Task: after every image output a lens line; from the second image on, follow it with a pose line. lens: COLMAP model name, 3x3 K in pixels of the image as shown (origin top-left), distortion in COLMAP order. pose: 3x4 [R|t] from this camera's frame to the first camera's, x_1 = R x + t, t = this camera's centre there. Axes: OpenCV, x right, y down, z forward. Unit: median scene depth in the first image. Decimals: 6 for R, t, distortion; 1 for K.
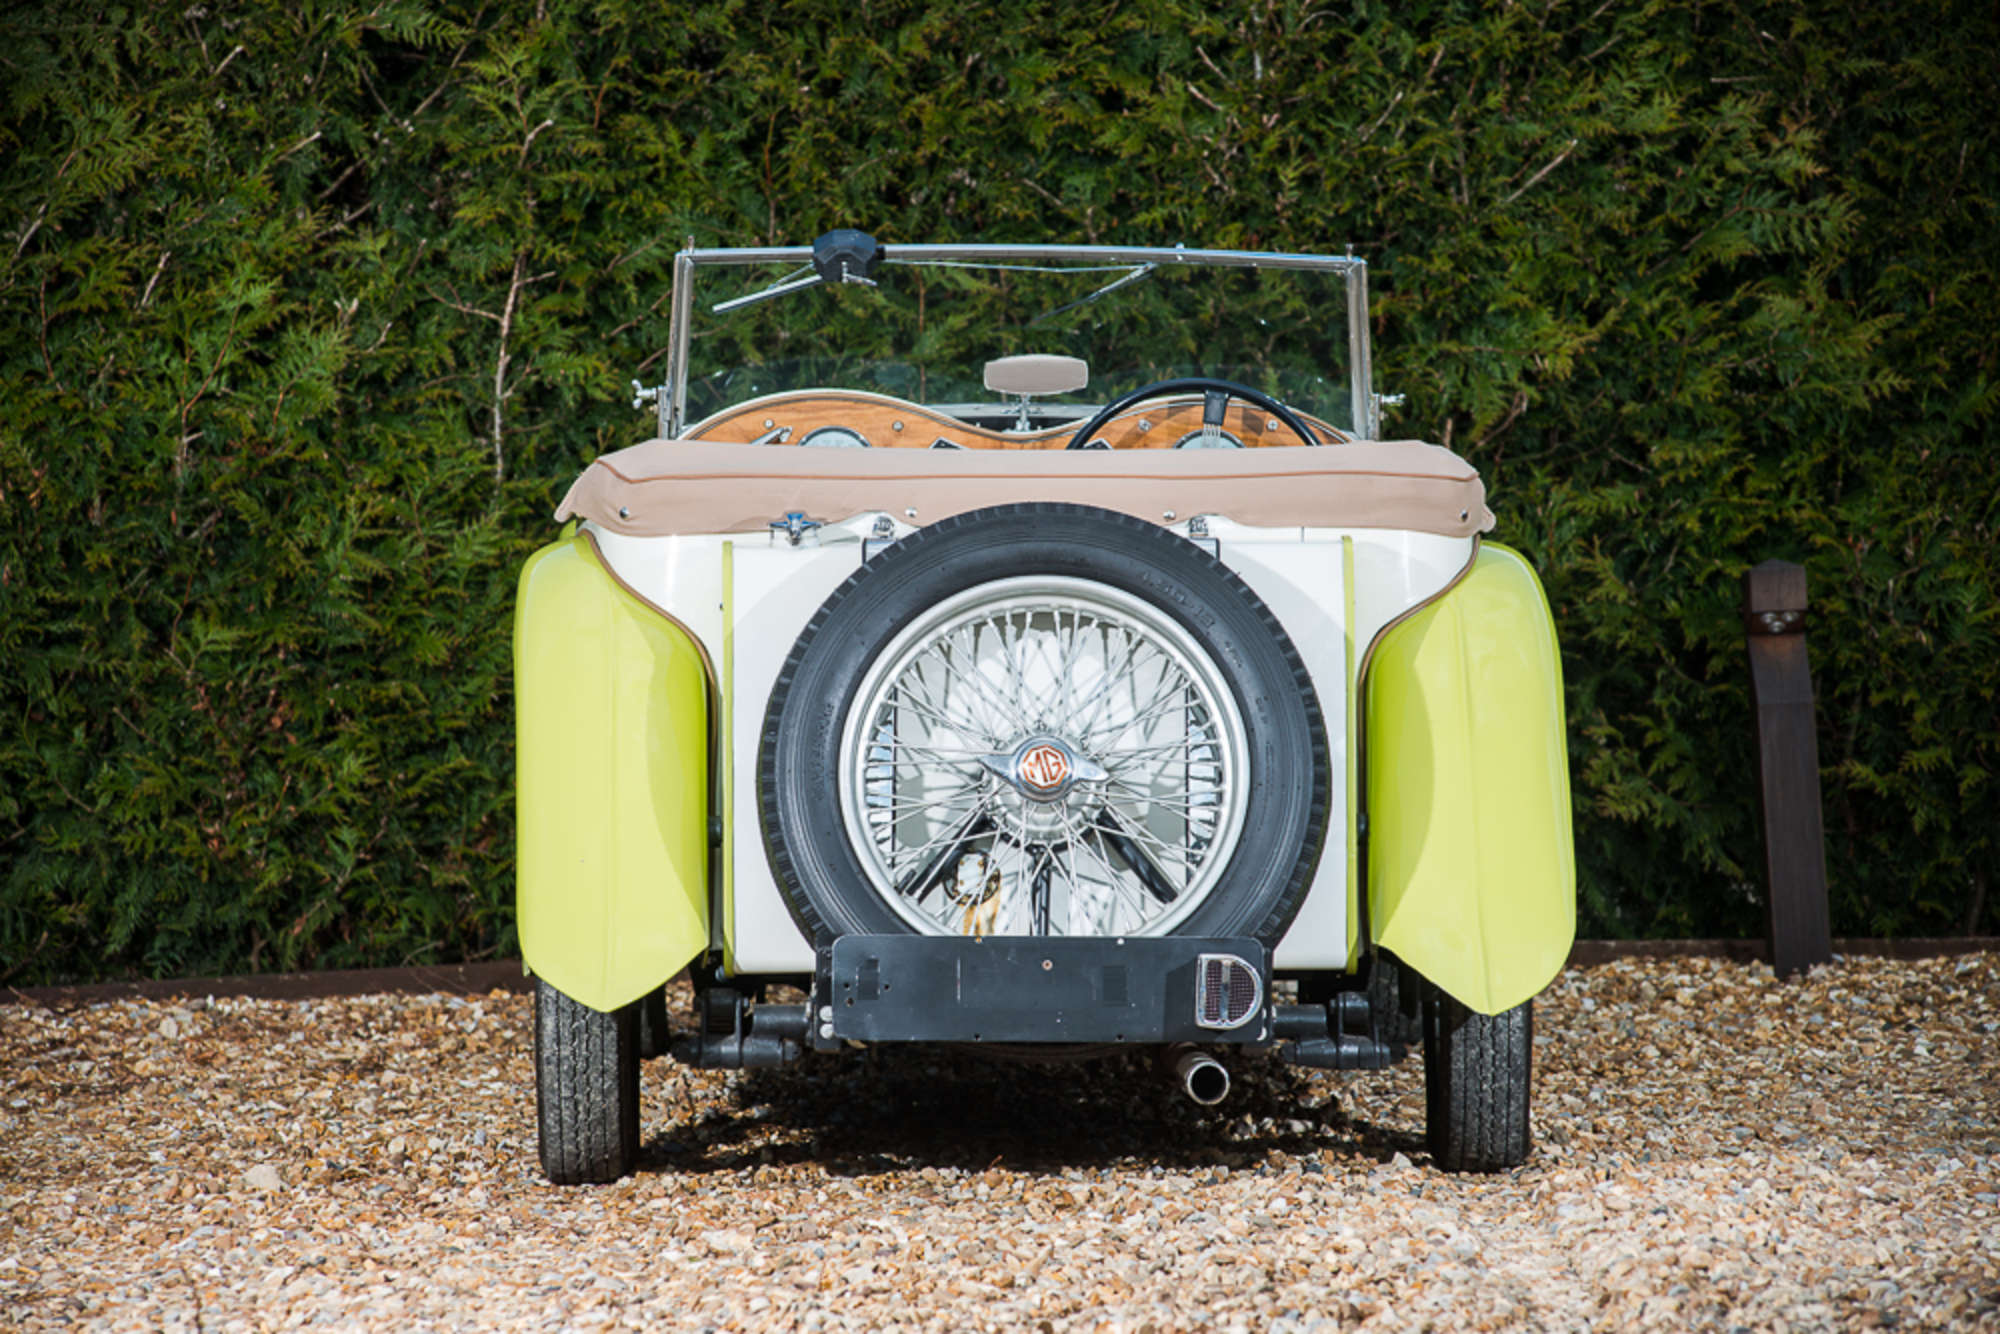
lens RADIAL K [[9673.2, 0, 966.4], [0, 9673.2, 638.1], [0, 0, 1]] dist [1.662127, 0.000000]
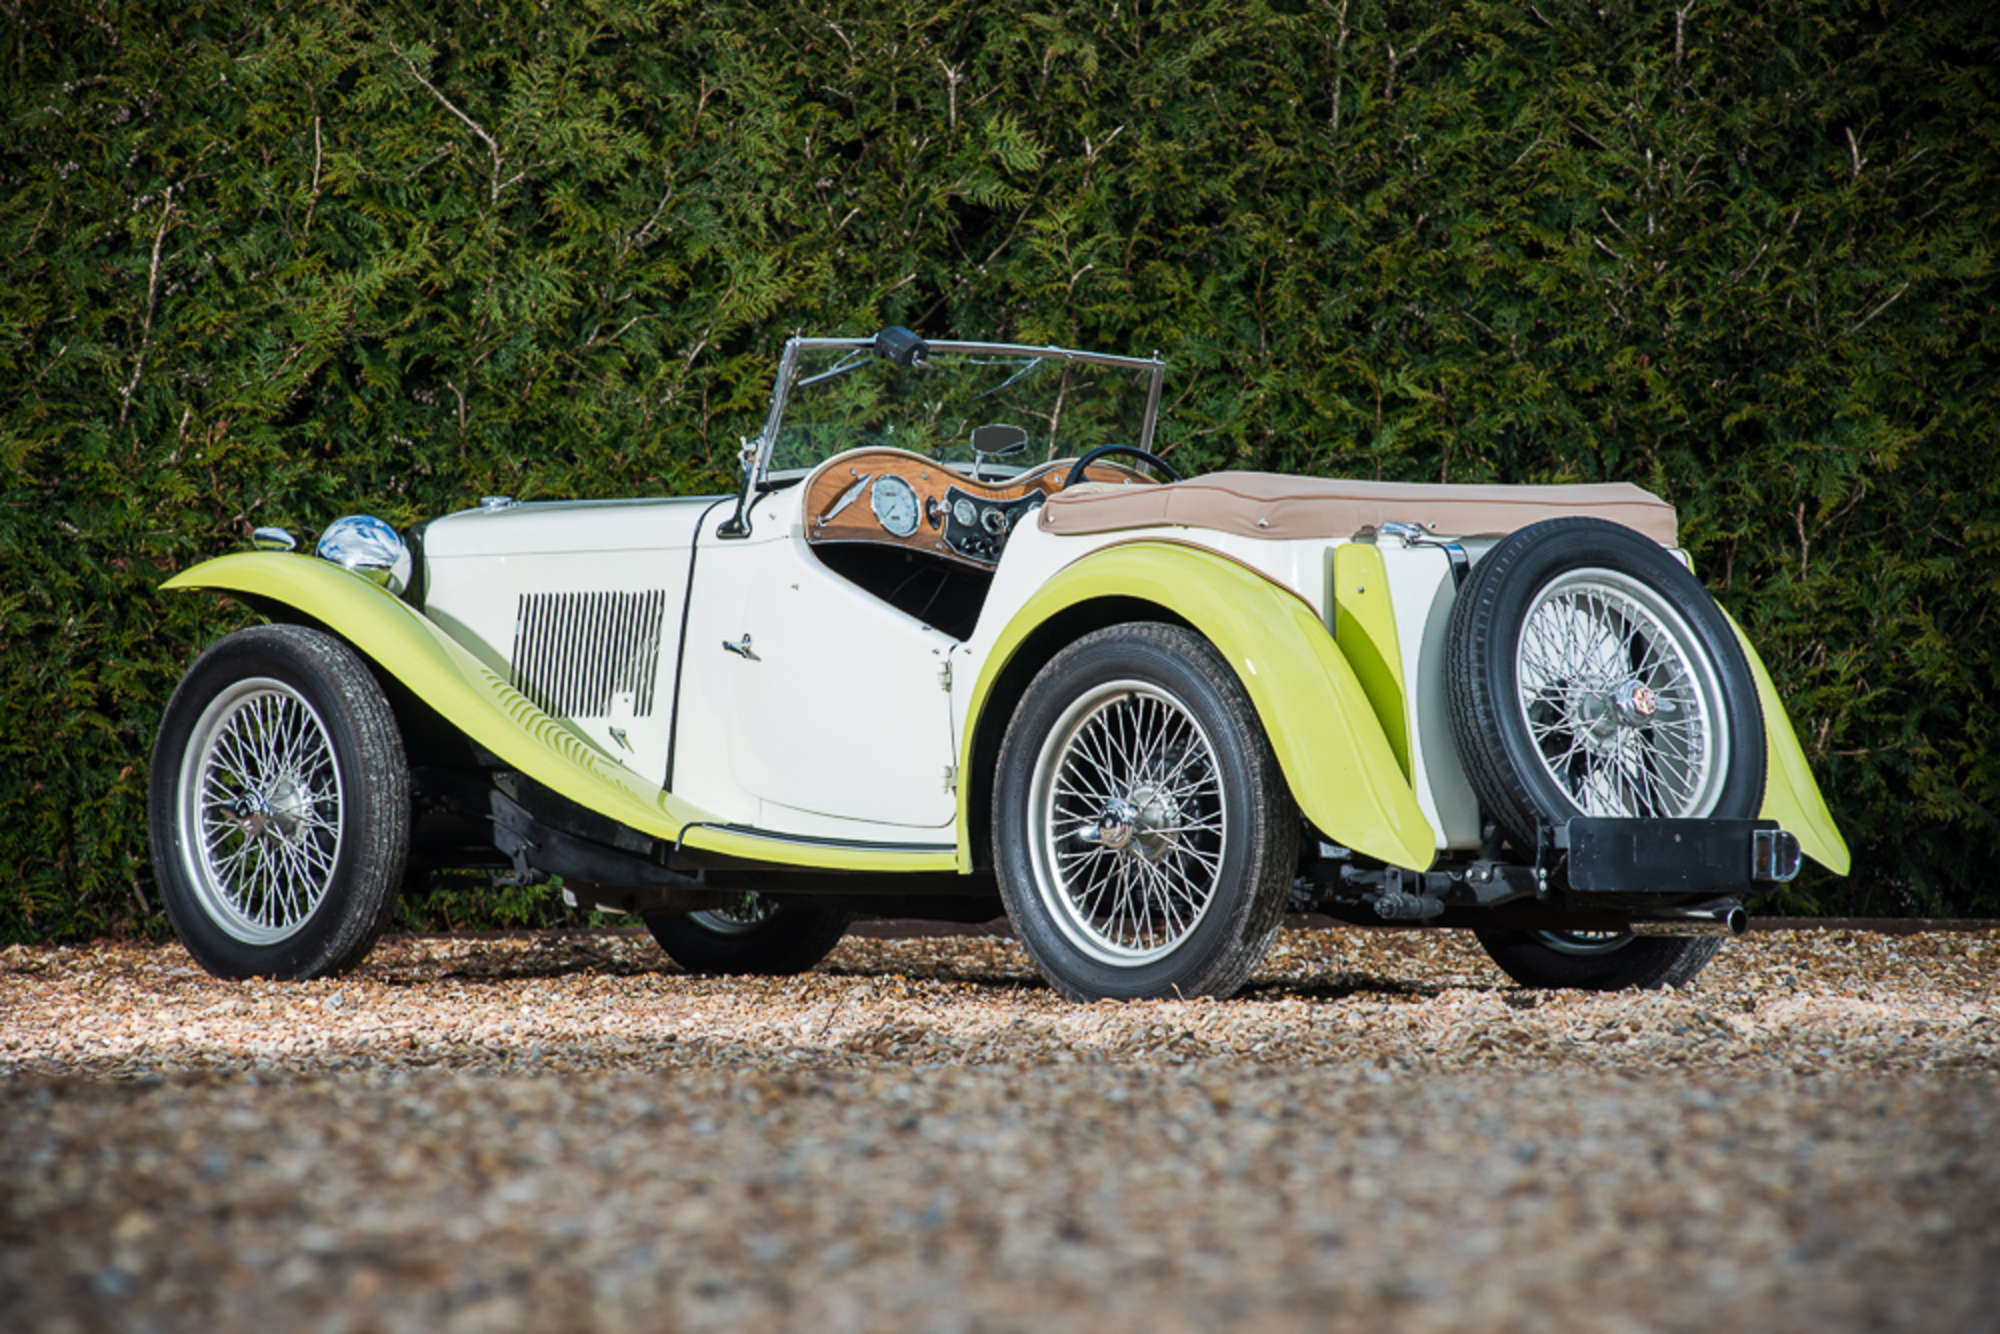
lens RADIAL K [[11714.1, 0, 988.3], [0, 11714.1, 674.3], [0, 0, 1]] dist [2.750041, 0.000000]
pose [[0.997832, 0.011863, -0.064741, 0.044836], [-0.013017, 0.999763, -0.017435, 0.028299], [0.064519, 0.018240, 0.997750, -0.550870]]
